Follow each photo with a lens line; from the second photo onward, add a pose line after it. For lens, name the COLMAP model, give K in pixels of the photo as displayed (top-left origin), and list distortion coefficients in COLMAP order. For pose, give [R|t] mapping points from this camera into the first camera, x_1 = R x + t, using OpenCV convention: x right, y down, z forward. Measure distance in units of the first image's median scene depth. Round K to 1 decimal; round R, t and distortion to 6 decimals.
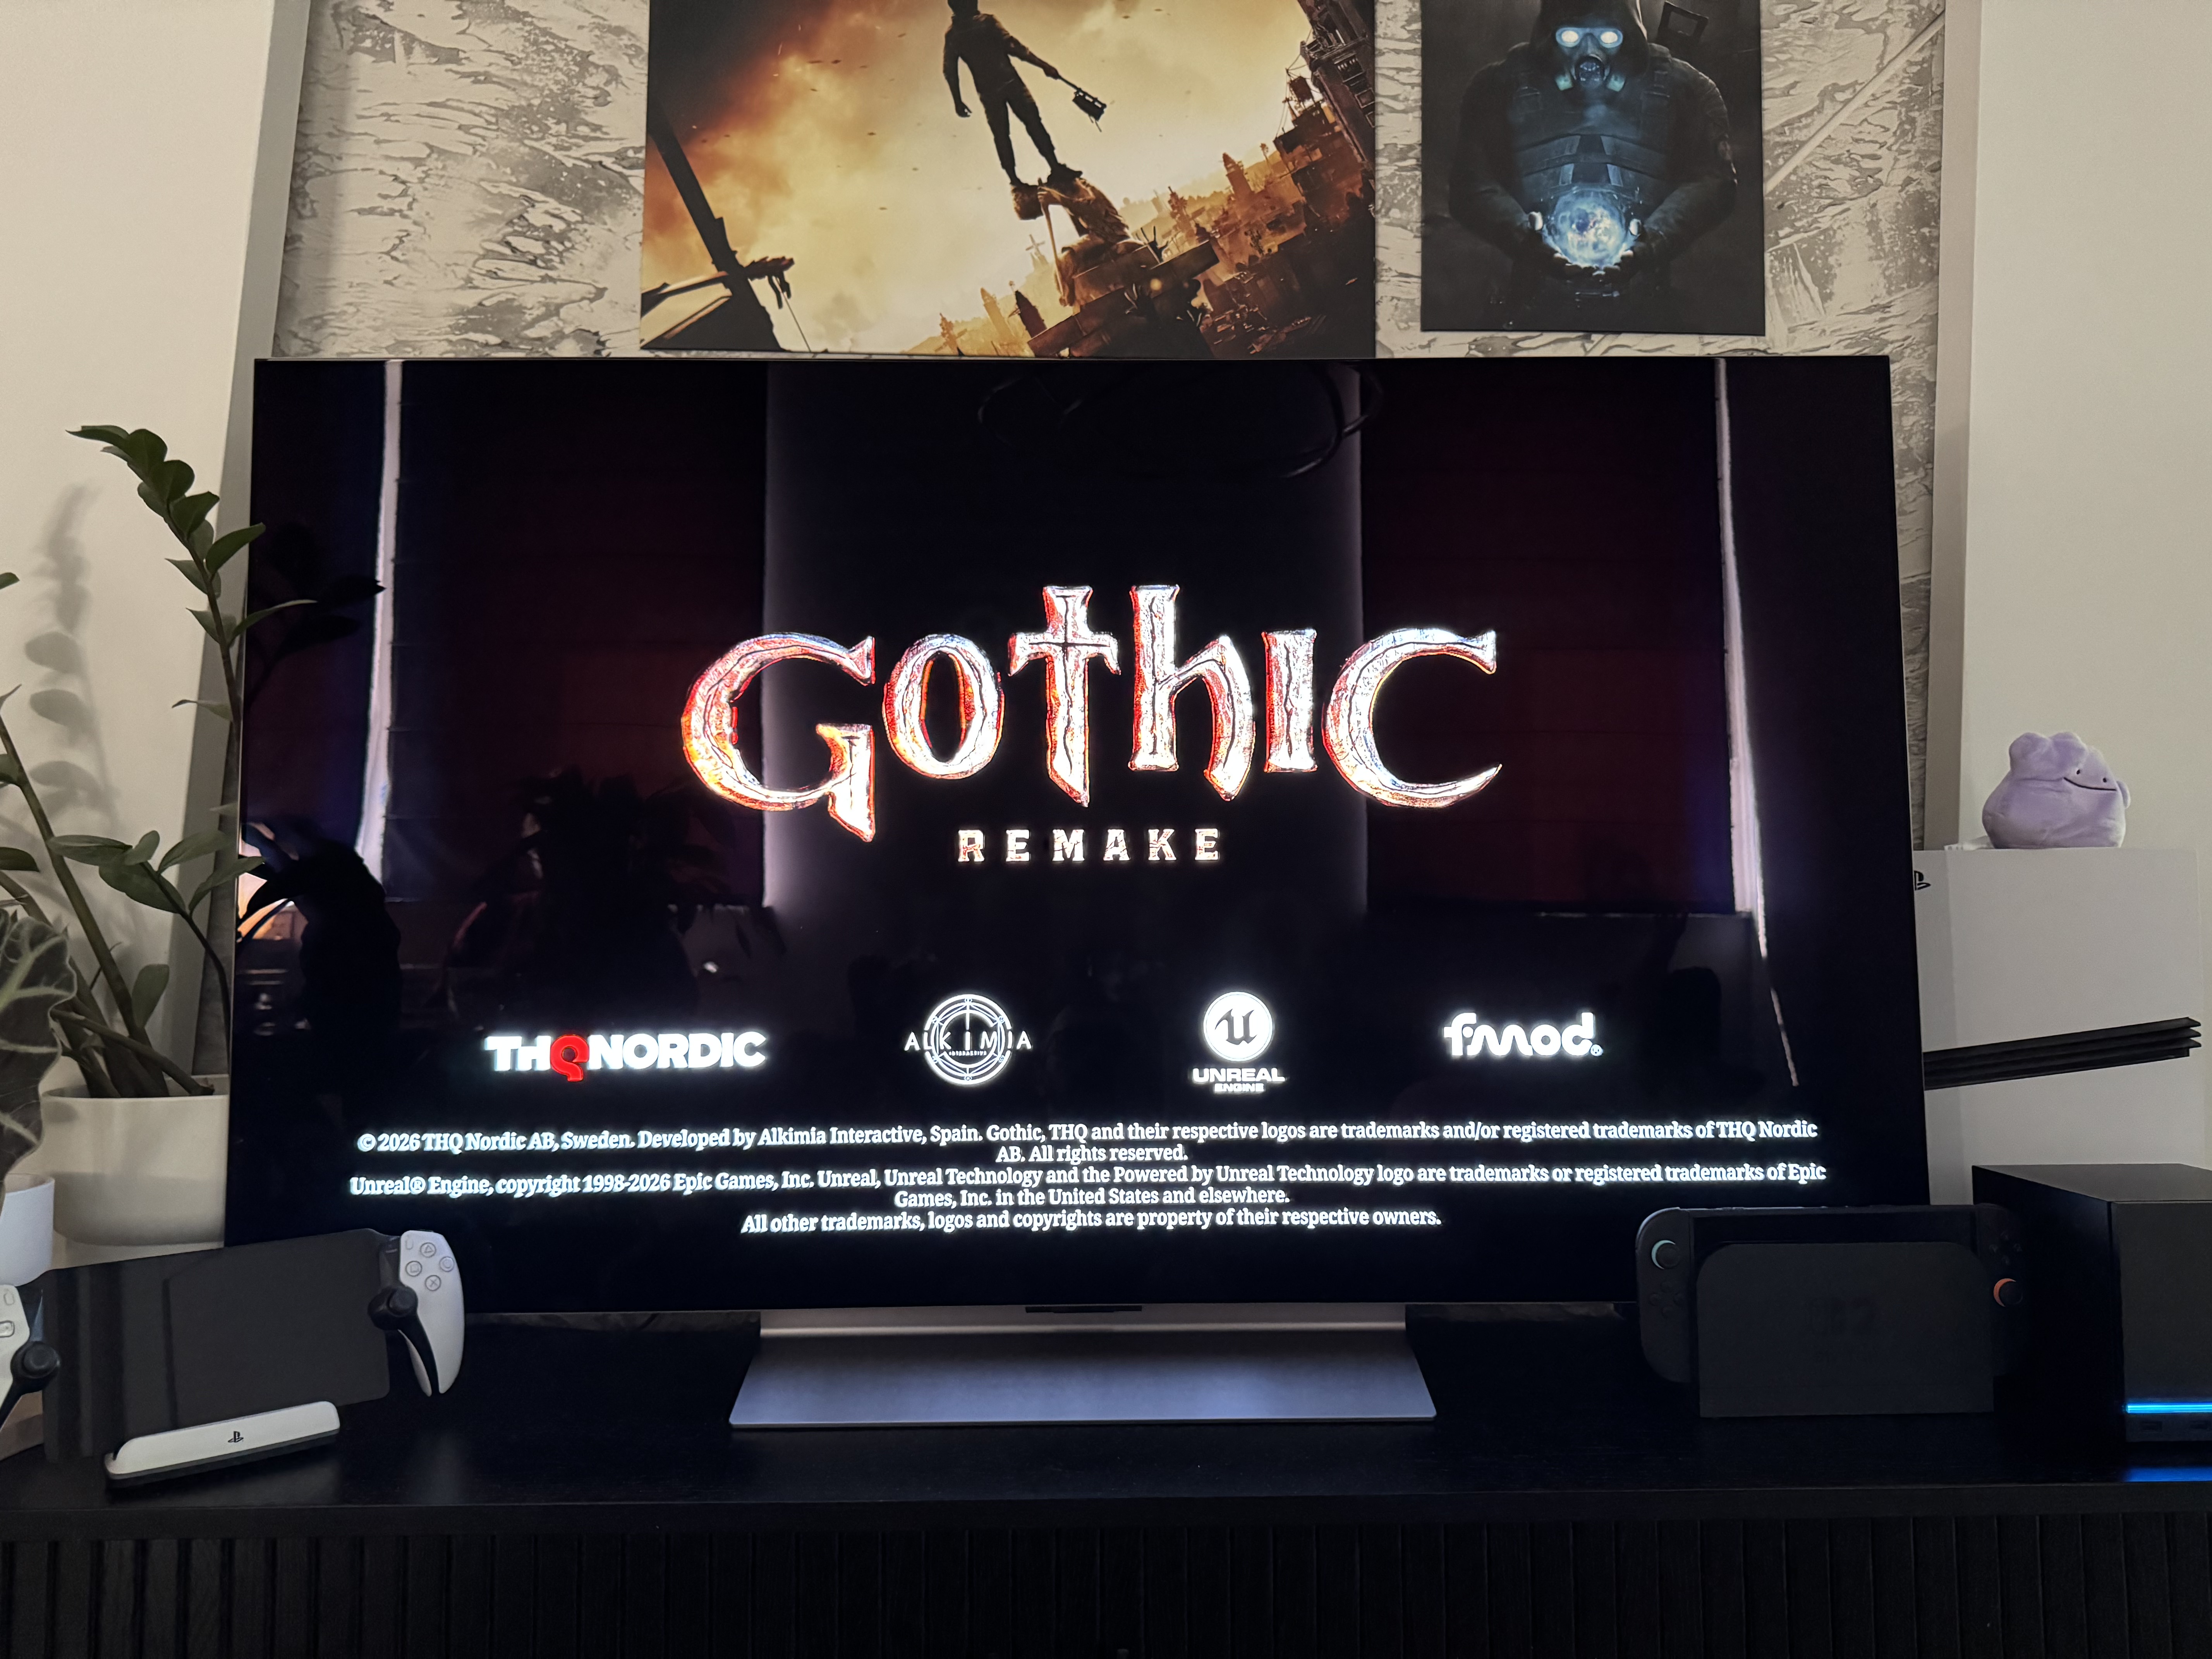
lens RADIAL K [[1537.5, 0, 1106.0], [0, 1537.5, 829.5], [0, 0, 1]] dist [-0.001605, -0.002861]
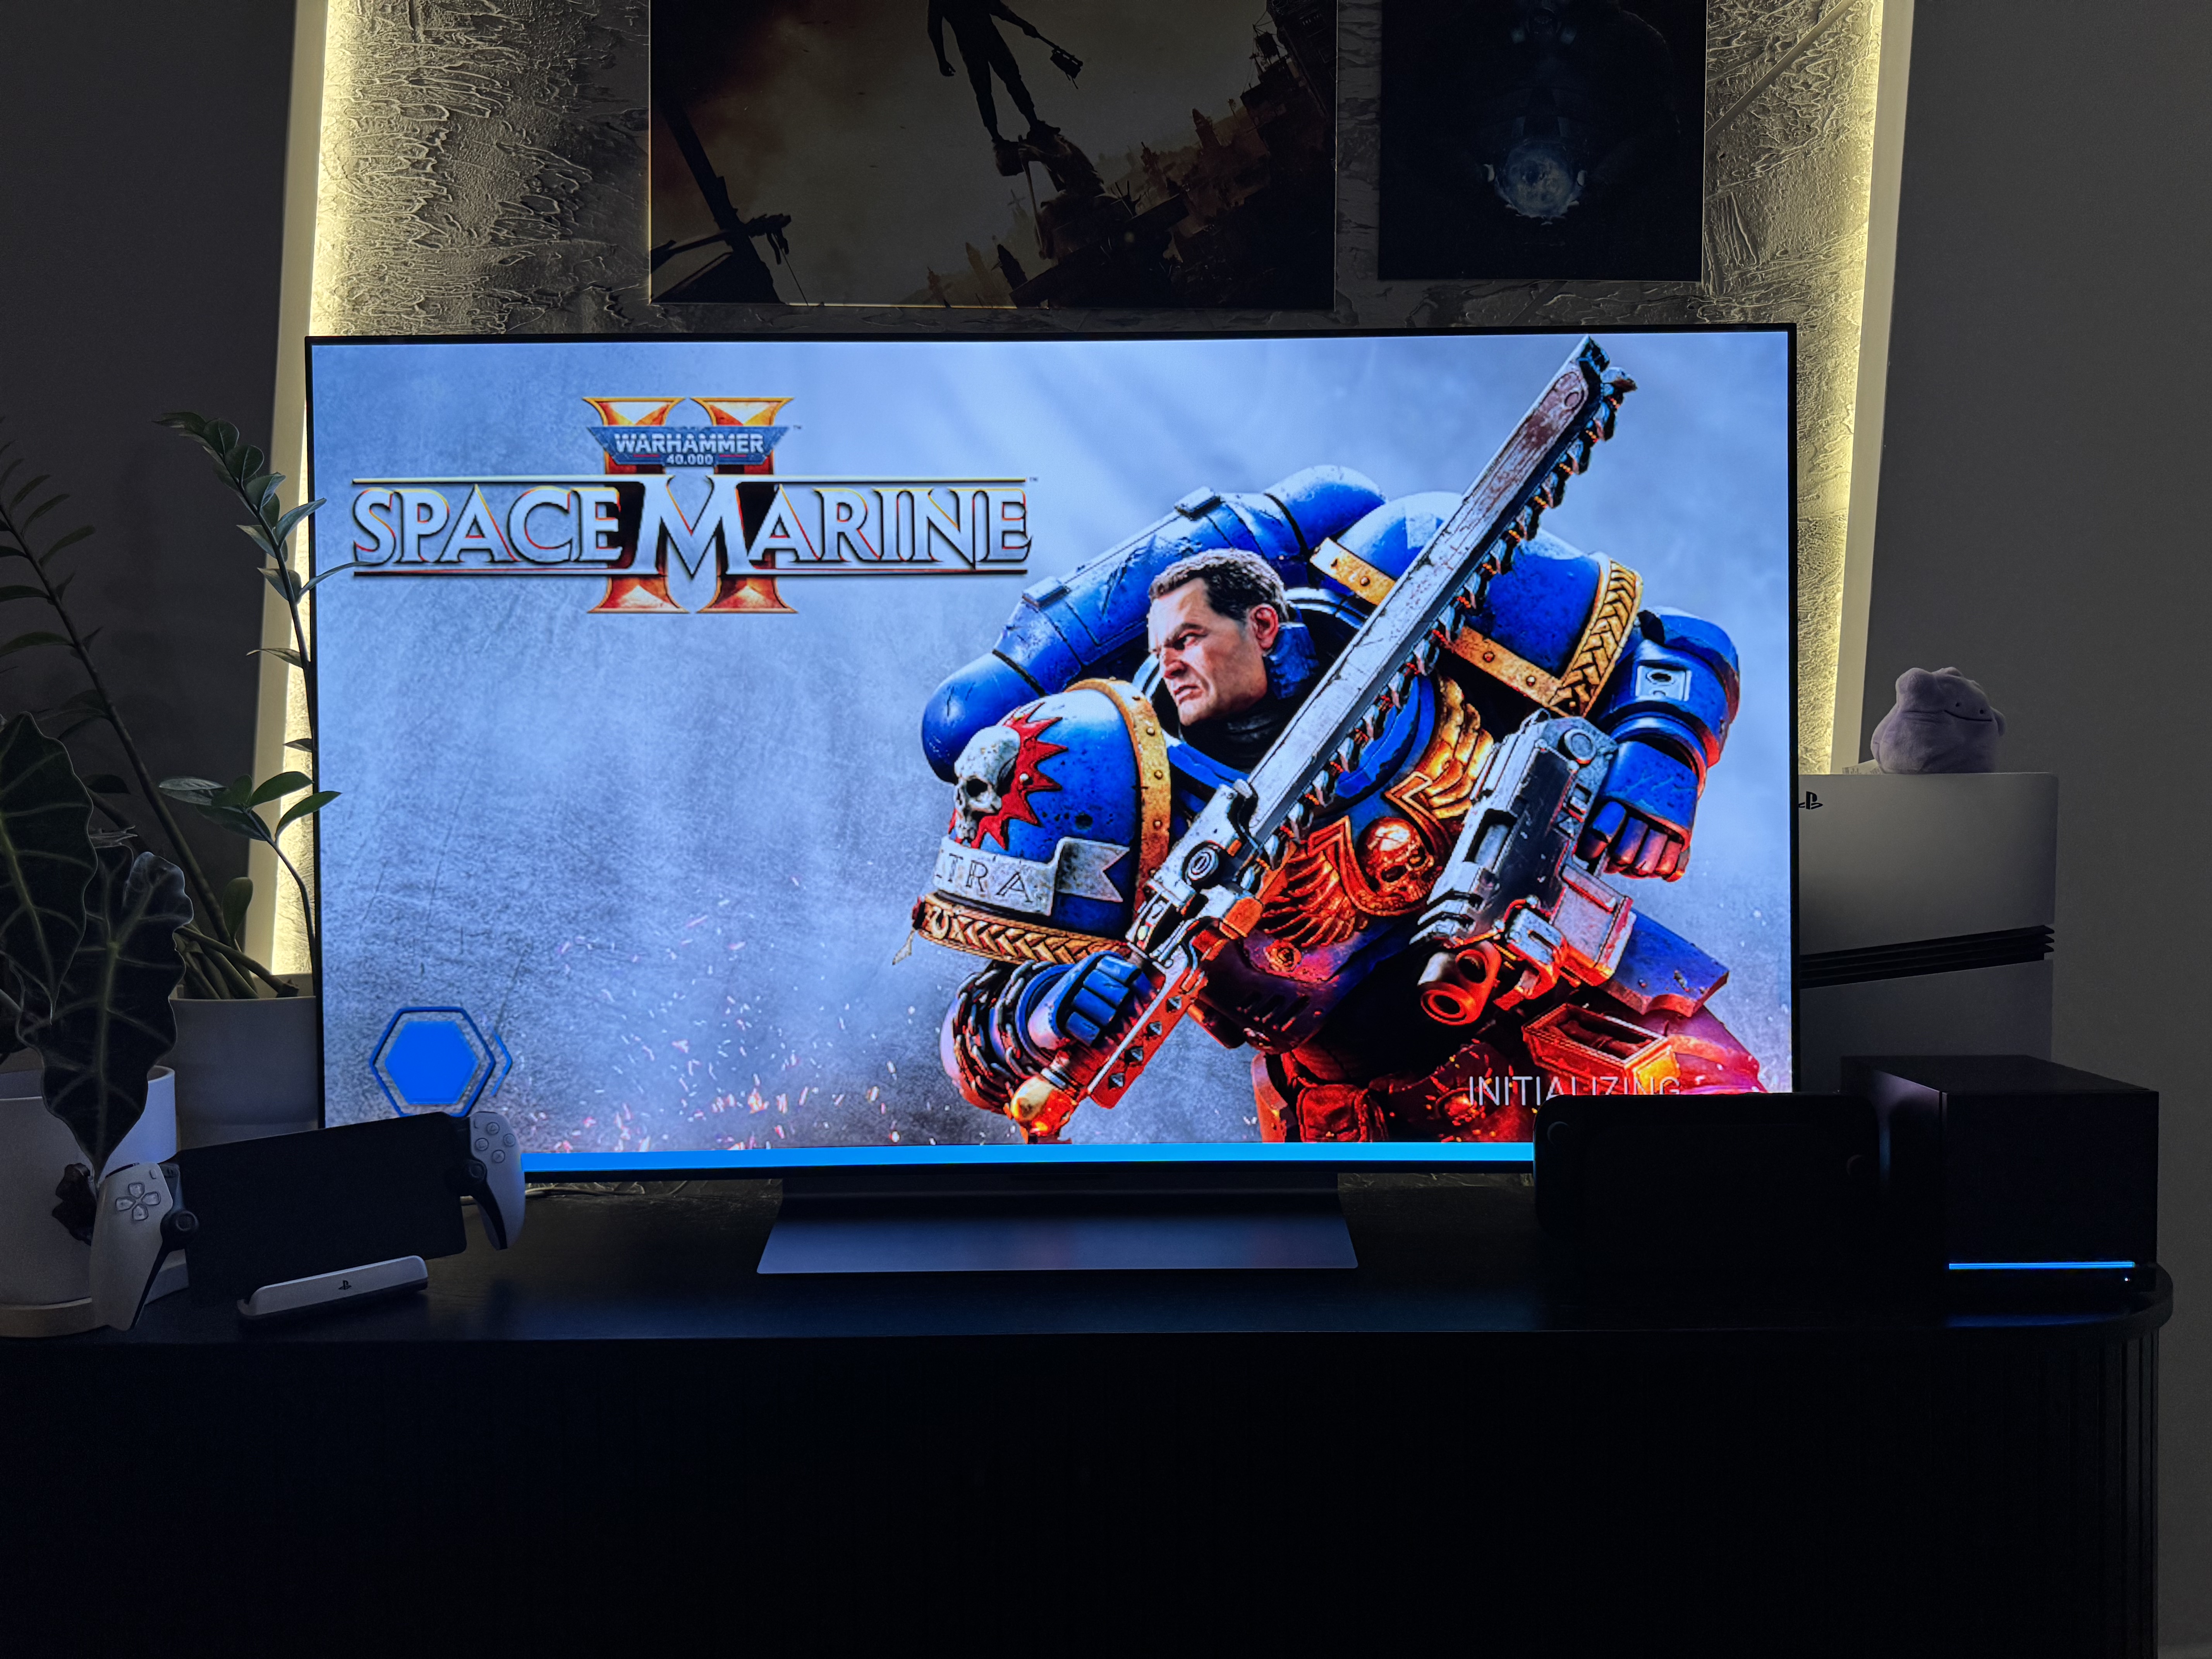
lens RADIAL K [[1527.6, 0, 1097.2], [0, 1527.6, 828.6], [0, 0, 1]] dist [0.001041, -0.003053]
pose [[0.999928, -0.002294, -0.011788, 0.021535], [0.003283, 0.996408, 0.084621, -0.035341], [0.011552, -0.084653, 0.996344, -0.091714]]
